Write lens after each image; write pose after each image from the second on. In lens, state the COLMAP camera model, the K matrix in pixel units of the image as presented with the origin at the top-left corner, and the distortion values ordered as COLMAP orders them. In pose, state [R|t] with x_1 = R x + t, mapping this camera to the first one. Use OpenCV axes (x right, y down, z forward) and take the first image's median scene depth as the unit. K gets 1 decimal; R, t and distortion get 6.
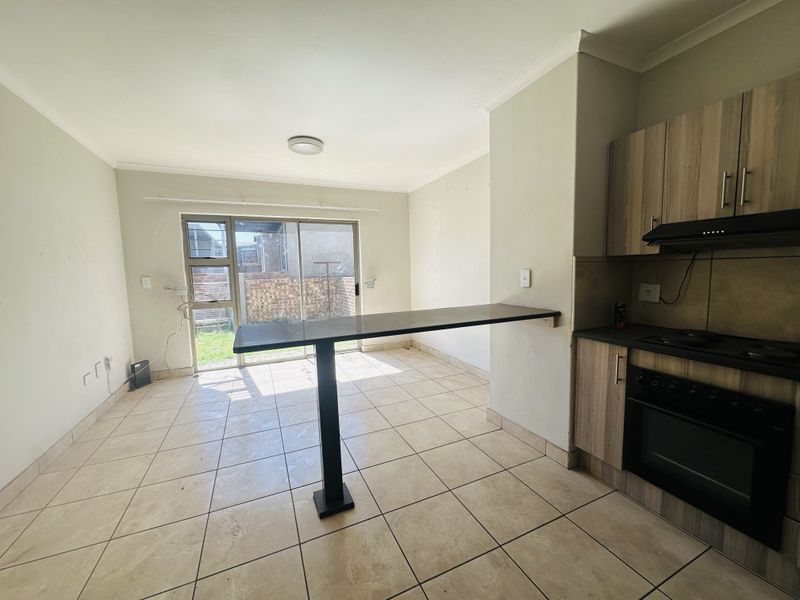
lens RADIAL K [[320.7, 0, 400.0], [0, 320.7, 300.0], [0, 0, 1]] dist [-0.001459, -0.000351]
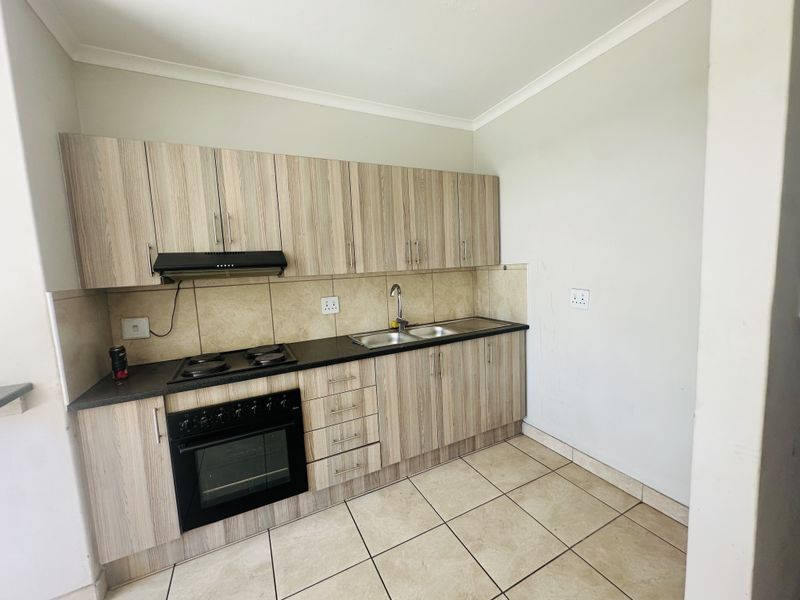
lens RADIAL K [[320.7, 0, 400.0], [0, 320.7, 300.0], [0, 0, 1]] dist [-0.001459, -0.000351]
pose [[-0.035923, -0.076761, 0.996402, -0.133876], [0.147135, 0.985774, 0.081247, -0.075702], [-0.988464, 0.149524, -0.024117, 0.356091]]
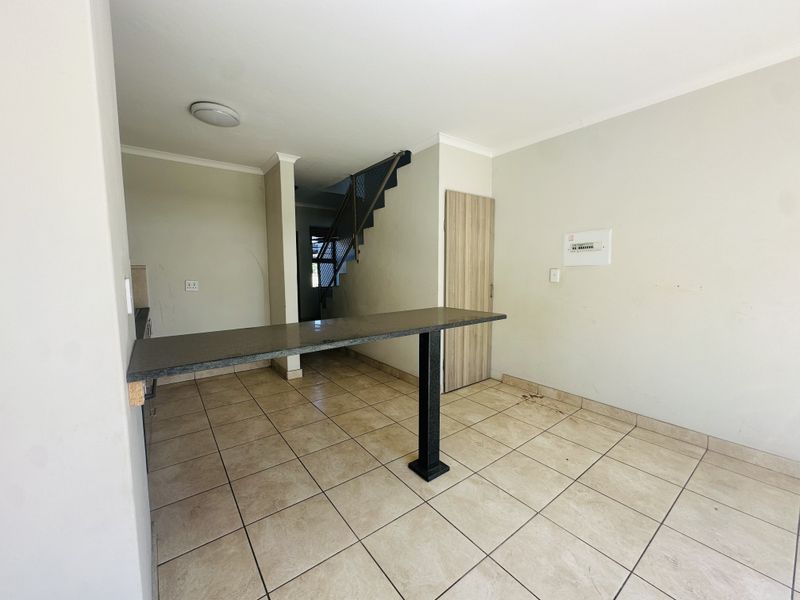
lens RADIAL K [[320.7, 0, 400.0], [0, 320.7, 300.0], [0, 0, 1]] dist [-0.001459, -0.000351]
pose [[-0.974274, 0.051290, -0.219455, 0.118025], [0.007626, 0.980704, 0.195352, -0.198703], [0.225240, 0.188653, -0.955865, 2.016715]]
